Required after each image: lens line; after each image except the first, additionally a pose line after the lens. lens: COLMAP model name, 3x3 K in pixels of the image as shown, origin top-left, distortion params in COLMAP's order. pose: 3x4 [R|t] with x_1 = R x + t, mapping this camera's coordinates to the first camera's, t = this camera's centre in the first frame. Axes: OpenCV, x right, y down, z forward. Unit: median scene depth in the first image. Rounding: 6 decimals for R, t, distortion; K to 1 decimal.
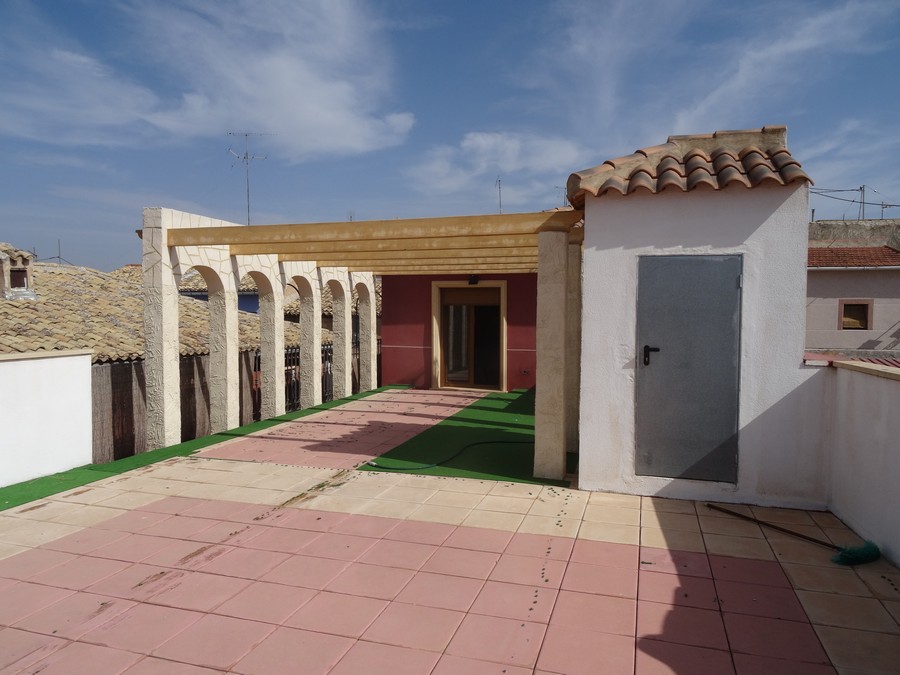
lens RADIAL K [[647.5, 0, 448.8], [0, 647.5, 338.8], [0, 0, 1]] dist [-0.010829, 0.000650]
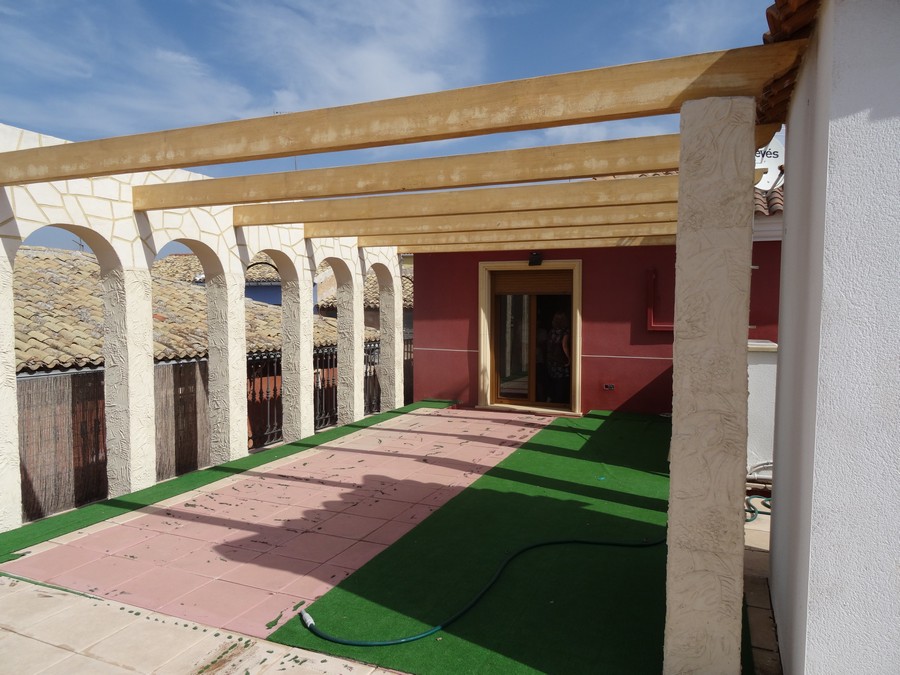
lens RADIAL K [[647.5, 0, 452.1], [0, 647.5, 335.8], [0, 0, 1]] dist [-0.010829, 0.000650]
pose [[0.995132, 0.004290, -0.098457, 0.019446], [-0.003586, 0.999967, 0.007327, -0.011331], [0.098486, -0.006939, 0.995114, 0.309489]]
